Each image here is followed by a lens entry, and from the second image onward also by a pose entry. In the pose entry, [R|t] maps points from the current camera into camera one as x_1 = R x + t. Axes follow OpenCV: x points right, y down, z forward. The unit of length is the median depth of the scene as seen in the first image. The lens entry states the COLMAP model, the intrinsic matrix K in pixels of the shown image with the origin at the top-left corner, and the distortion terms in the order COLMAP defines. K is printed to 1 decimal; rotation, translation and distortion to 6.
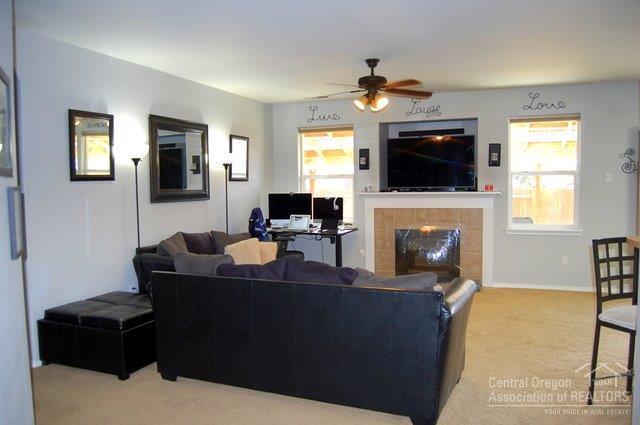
lens RADIAL K [[488.1, 0, 320.0], [0, 488.1, 212.5], [0, 0, 1]] dist [-0.000474, 0.001055]
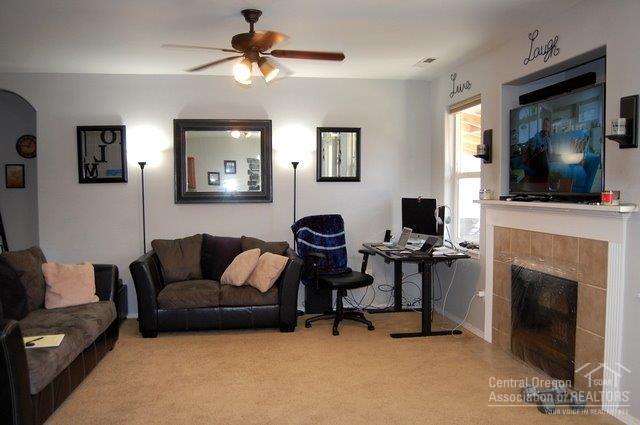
lens RADIAL K [[547.4, 0, 320.0], [0, 547.4, 212.5], [0, 0, 1]] dist [-0.005838, -0.002087]
pose [[0.519292, 0.045376, -0.853391, 0.614176], [-0.051598, 0.998432, 0.021691, -0.031047], [0.853038, 0.032769, 0.520819, 0.484406]]
